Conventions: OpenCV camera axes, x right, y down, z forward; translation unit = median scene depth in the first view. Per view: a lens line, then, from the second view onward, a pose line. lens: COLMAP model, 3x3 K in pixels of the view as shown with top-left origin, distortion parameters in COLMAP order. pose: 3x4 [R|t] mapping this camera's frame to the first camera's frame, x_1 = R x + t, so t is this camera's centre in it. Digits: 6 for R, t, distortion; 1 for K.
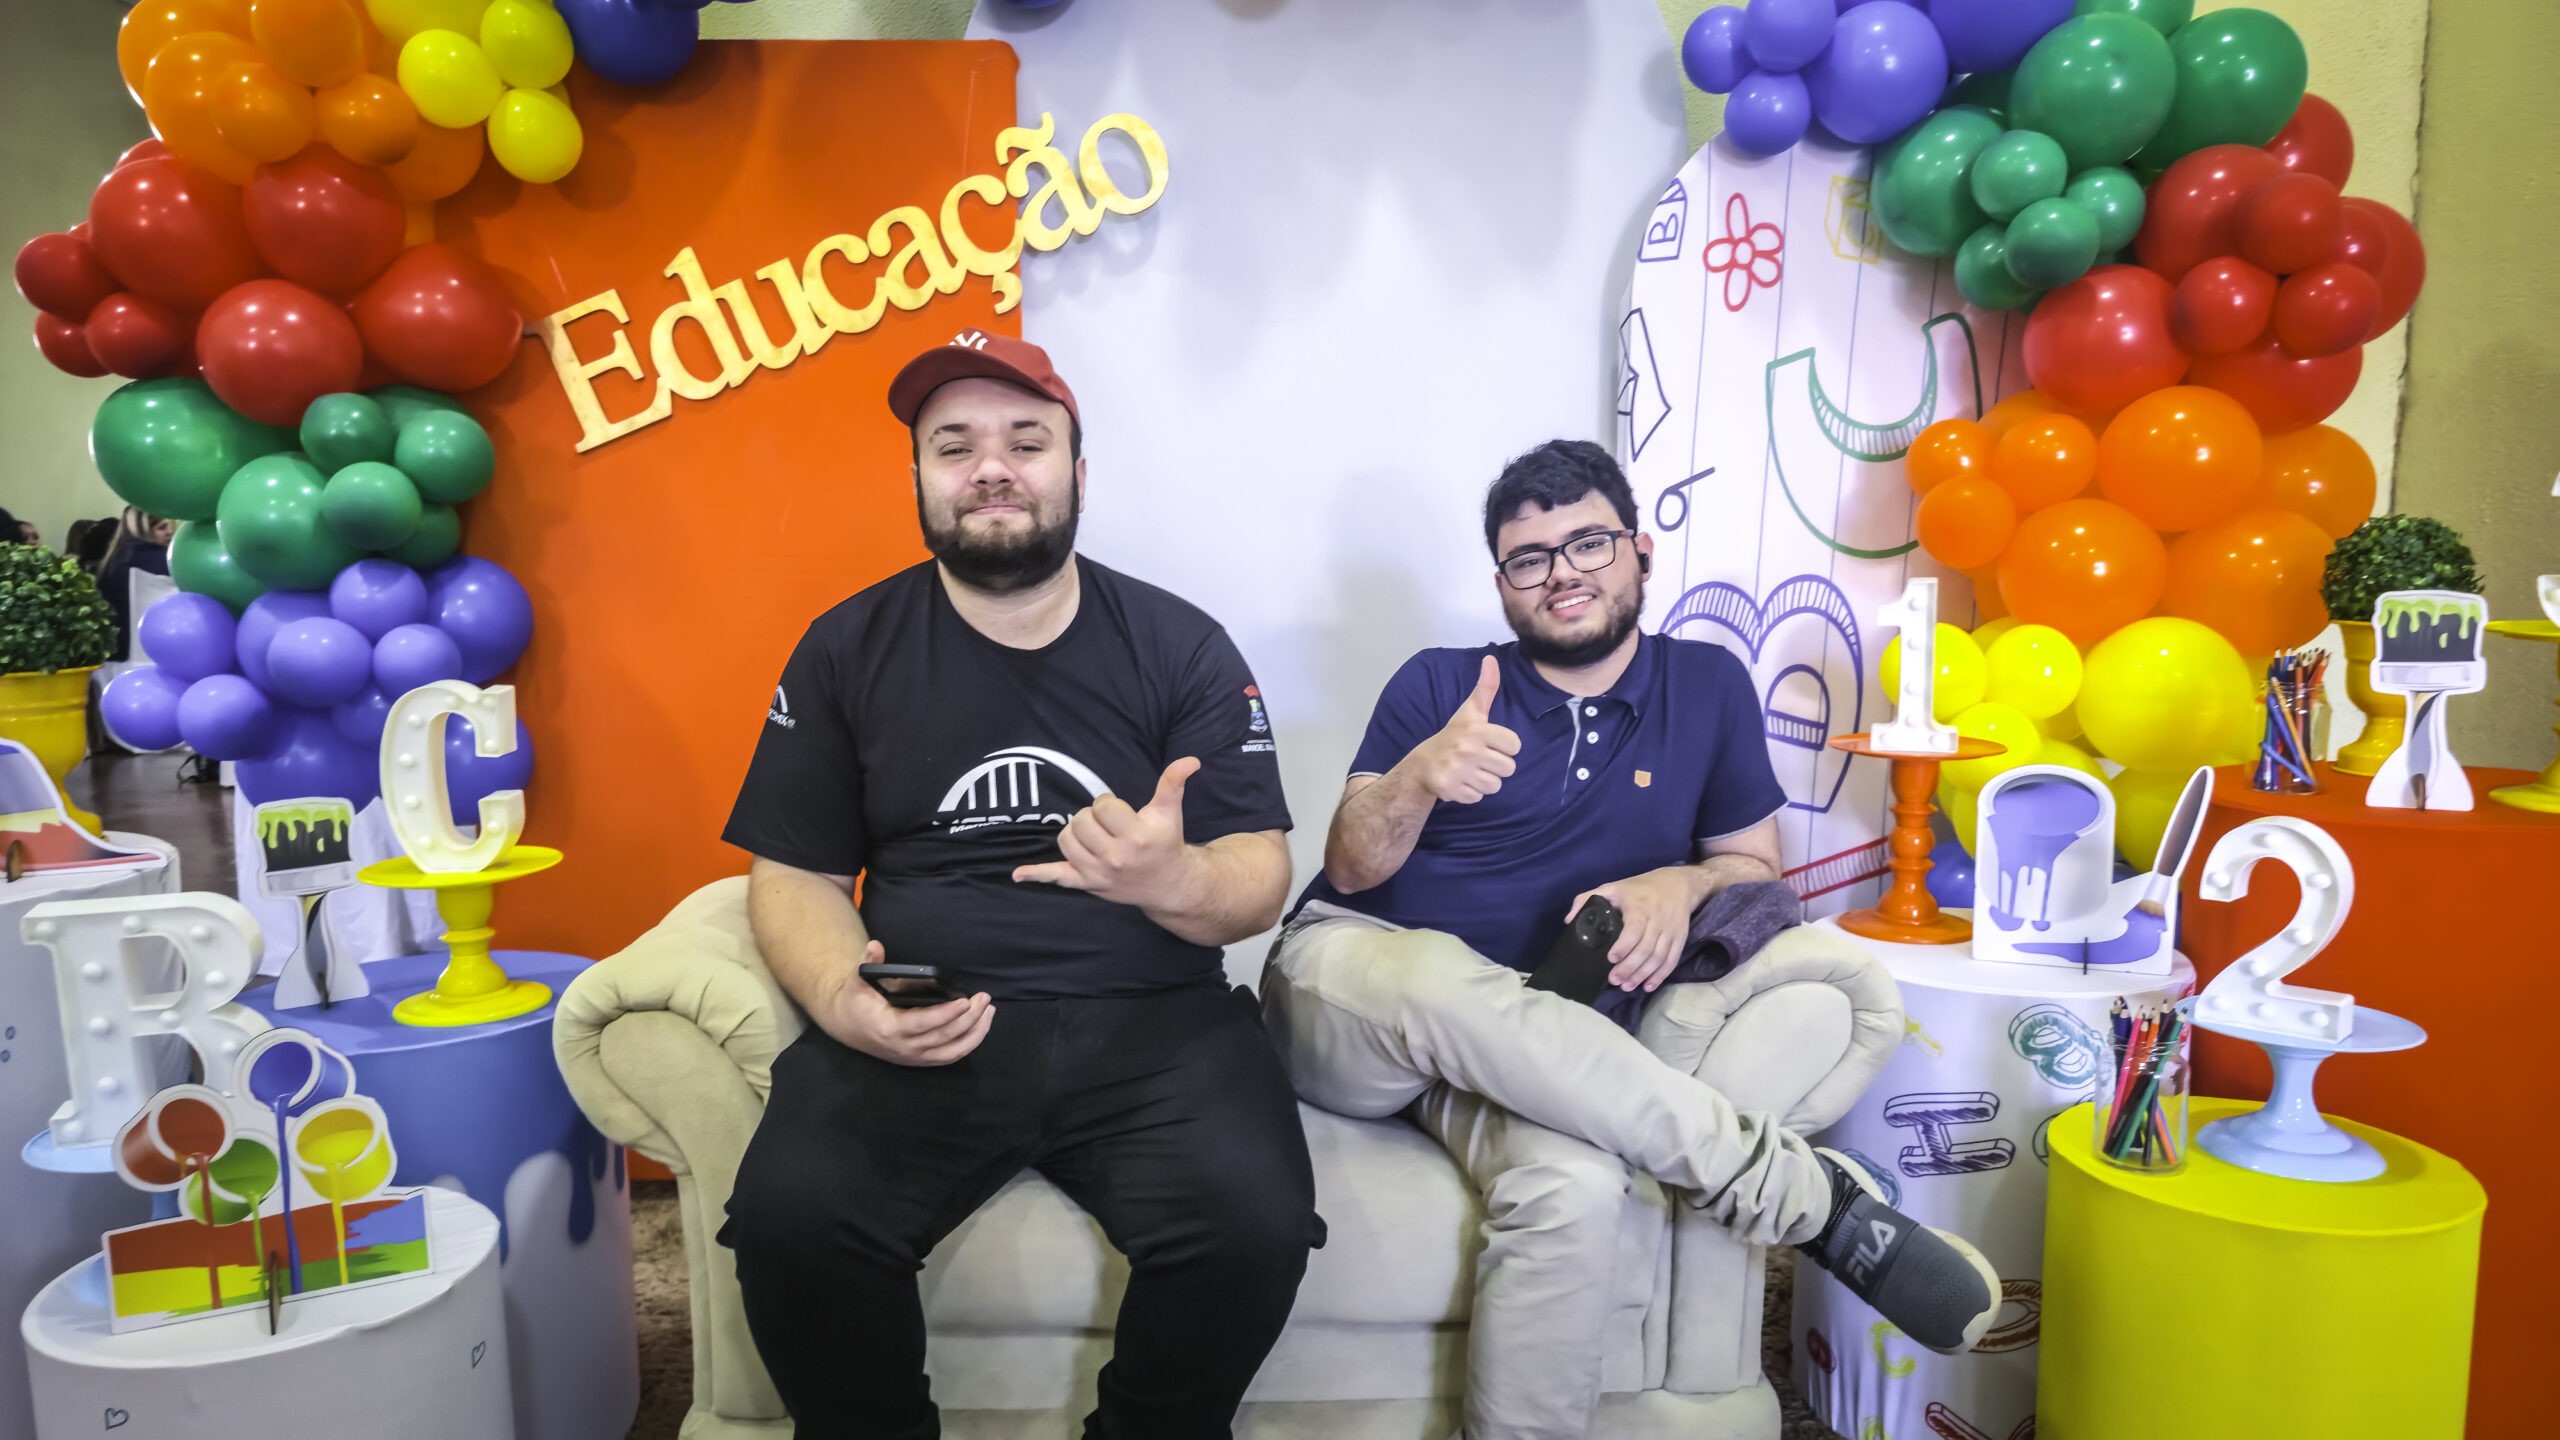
lens RADIAL K [[1733.2, 0, 1309.6], [0, 1733.2, 765.8], [0, 0, 1]] dist [0.039050, -0.036910]
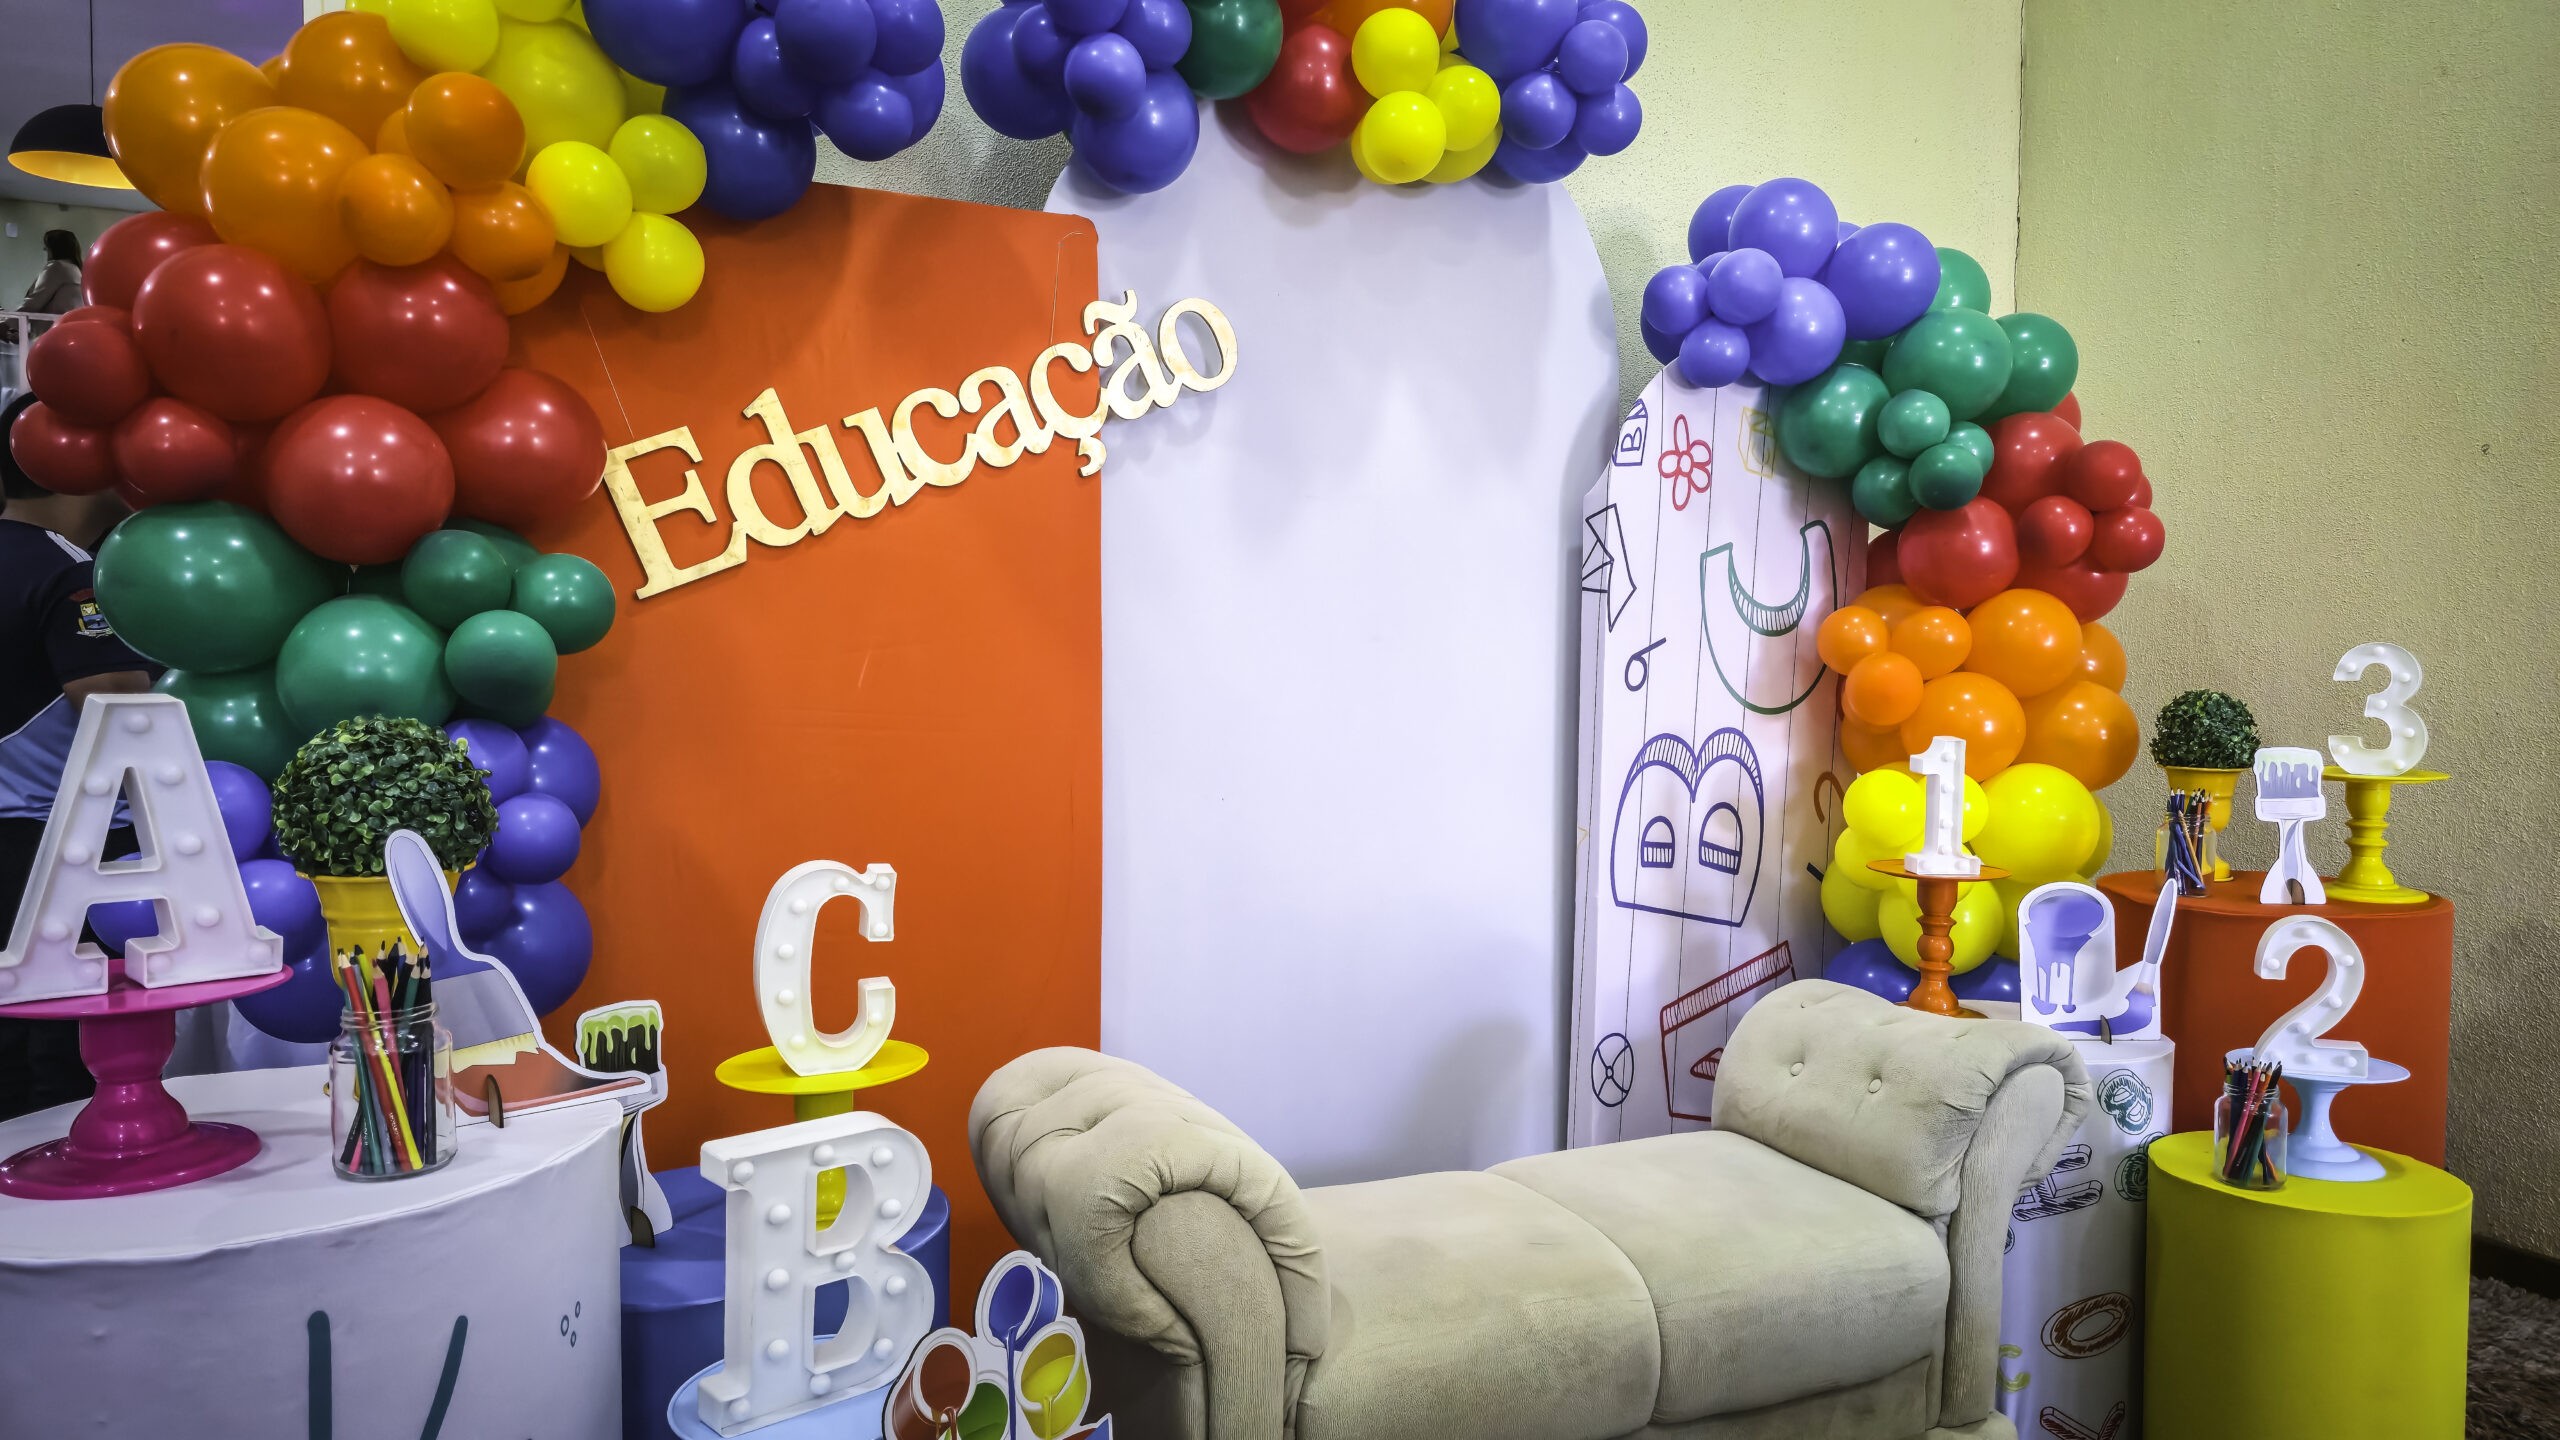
lens RADIAL K [[1694.7, 0, 1309.5], [0, 1694.7, 722.2], [0, 0, 1]] dist [0.046329, -0.045567]
pose [[0.909810, -0.001486, 0.415021, -0.474583], [0.040696, 0.995494, -0.085650, -0.025589], [-0.413024, 0.094815, 0.905771, 0.057900]]
